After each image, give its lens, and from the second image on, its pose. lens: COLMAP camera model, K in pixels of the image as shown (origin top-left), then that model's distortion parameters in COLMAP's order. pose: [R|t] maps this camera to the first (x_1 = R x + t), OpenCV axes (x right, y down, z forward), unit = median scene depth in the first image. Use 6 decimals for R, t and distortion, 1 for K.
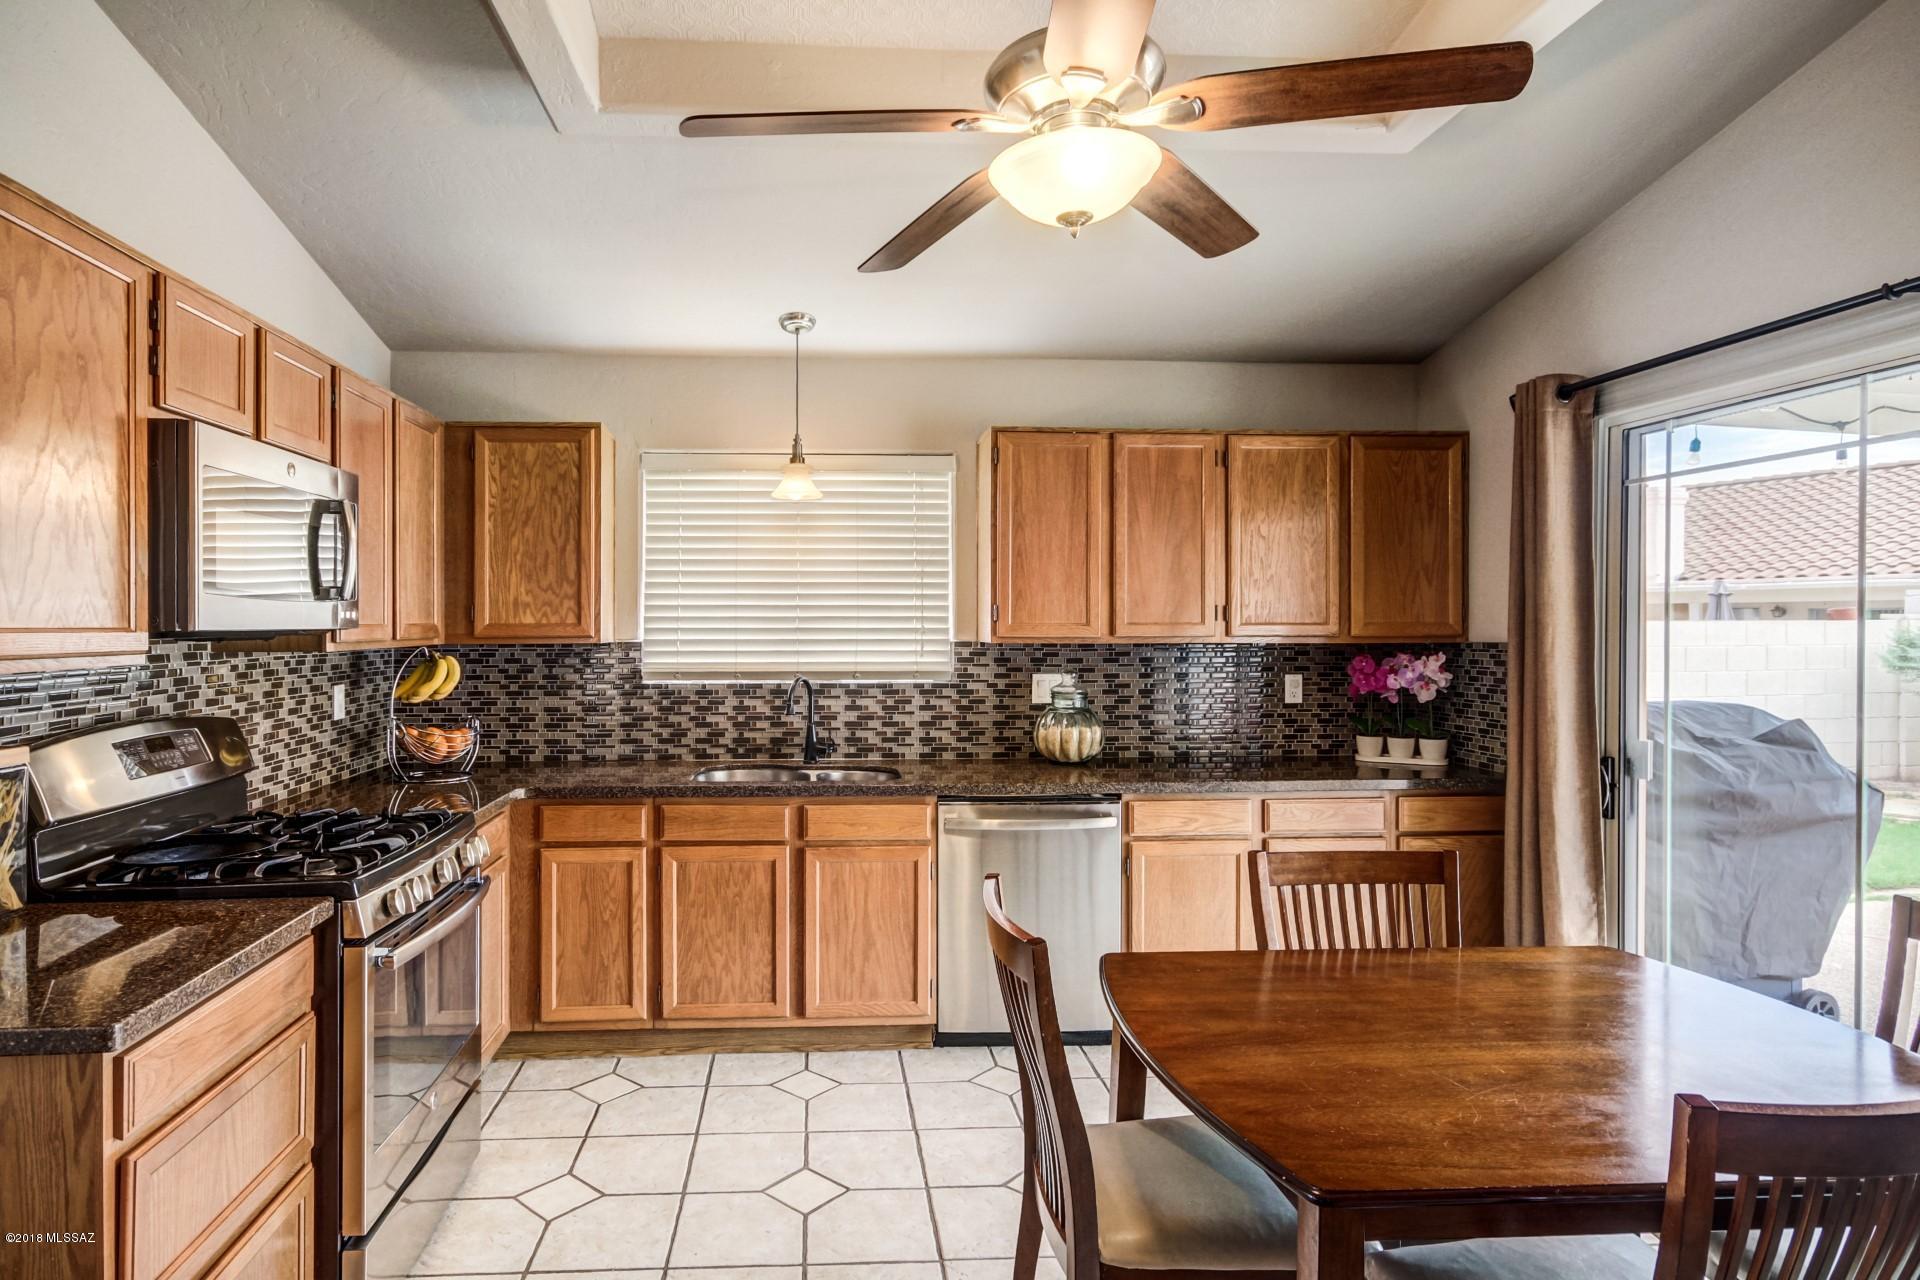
lens RADIAL K [[1029.8, 0, 919.5], [0, 1029.8, 645.7], [0, 0, 1]] dist [0.005383, 0.002925]
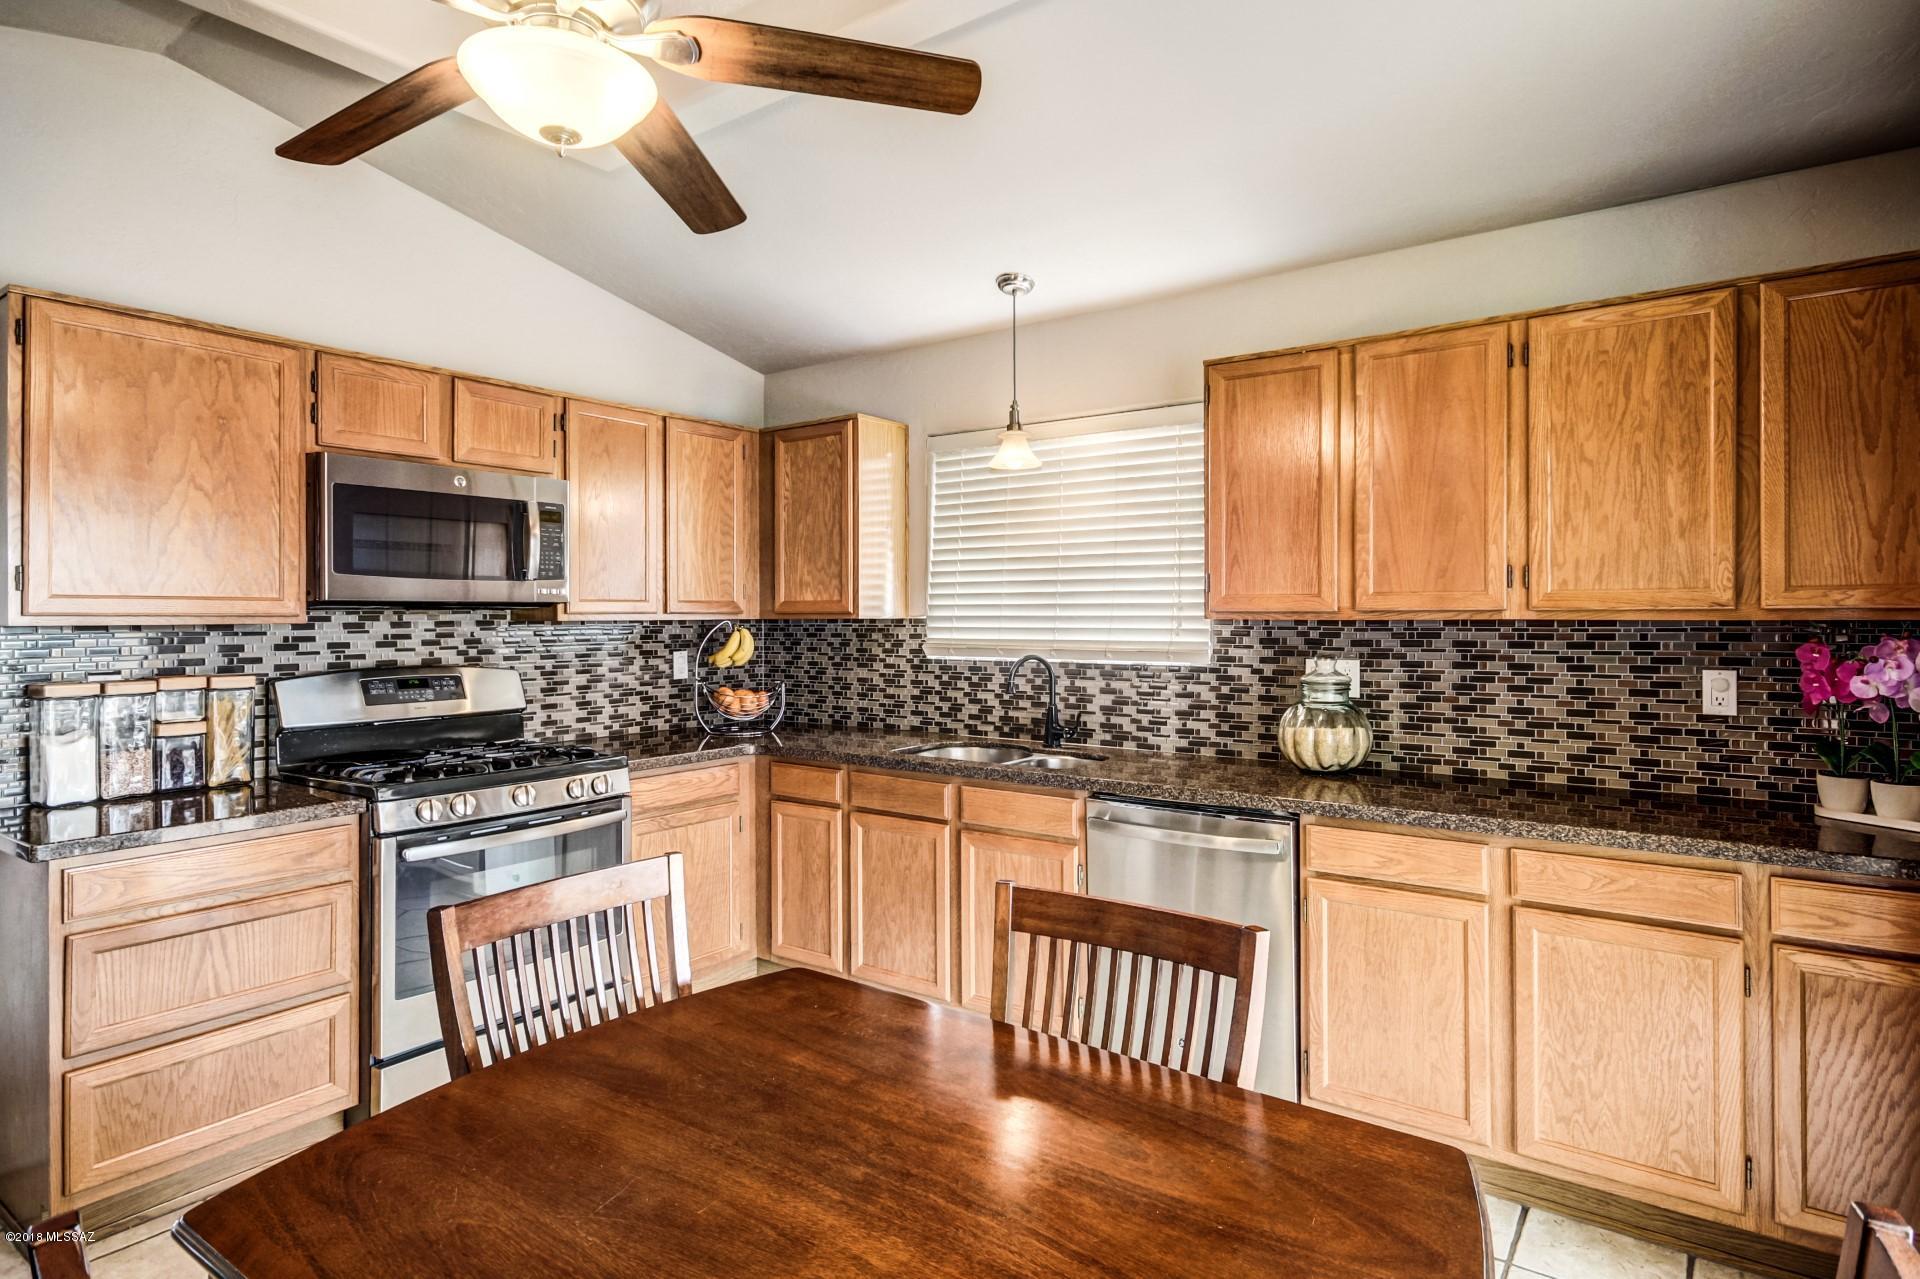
lens RADIAL K [[1029.8, 0, 957.8], [0, 1029.8, 624.7], [0, 0, 1]] dist [0.005383, 0.002925]
pose [[0.780319, 0.004028, -0.625369, 0.430922], [-0.010936, 0.999914, -0.007206, 0.010468], [0.625286, 0.012462, 0.780296, 0.218503]]
